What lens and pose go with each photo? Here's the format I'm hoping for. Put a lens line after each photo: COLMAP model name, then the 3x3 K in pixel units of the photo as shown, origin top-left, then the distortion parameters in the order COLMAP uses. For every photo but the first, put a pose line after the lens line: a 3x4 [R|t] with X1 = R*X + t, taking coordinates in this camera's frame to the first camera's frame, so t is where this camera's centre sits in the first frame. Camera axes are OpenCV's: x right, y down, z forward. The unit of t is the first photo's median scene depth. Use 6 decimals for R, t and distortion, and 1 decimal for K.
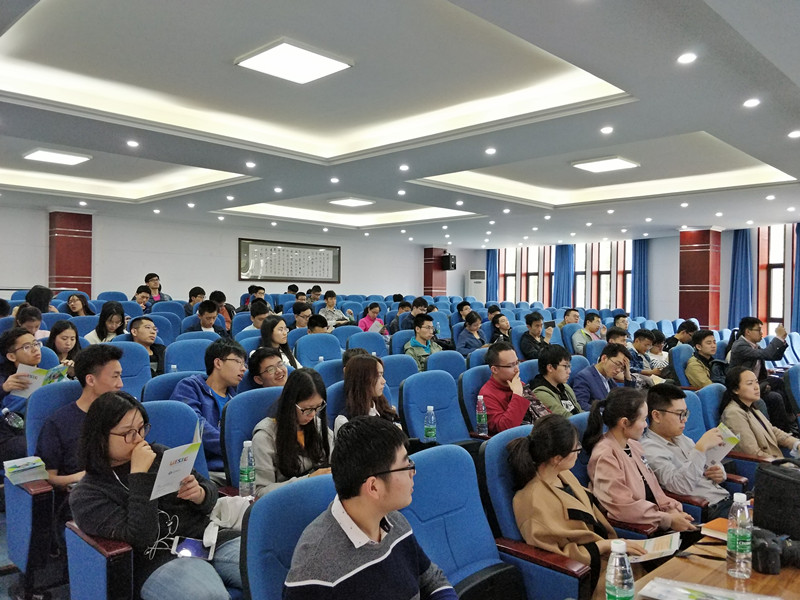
lens RADIAL K [[650.3, 0, 399.9], [0, 650.3, 298.8], [0, 0, 1]] dist [0.014595, 0.002934]
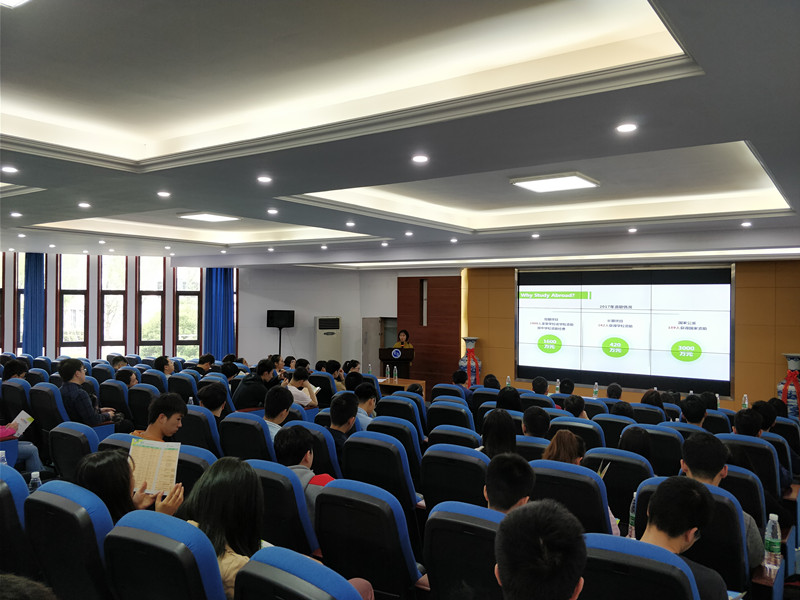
lens RADIAL K [[650.3, 0, 399.2], [0, 650.3, 300.1], [0, 0, 1]] dist [0.014595, 0.002934]
pose [[0.984505, -0.002245, 0.175342, 0.017610], [0.003734, 0.999960, -0.008164, -0.070938], [-0.175317, 0.008692, 0.984474, 0.319601]]
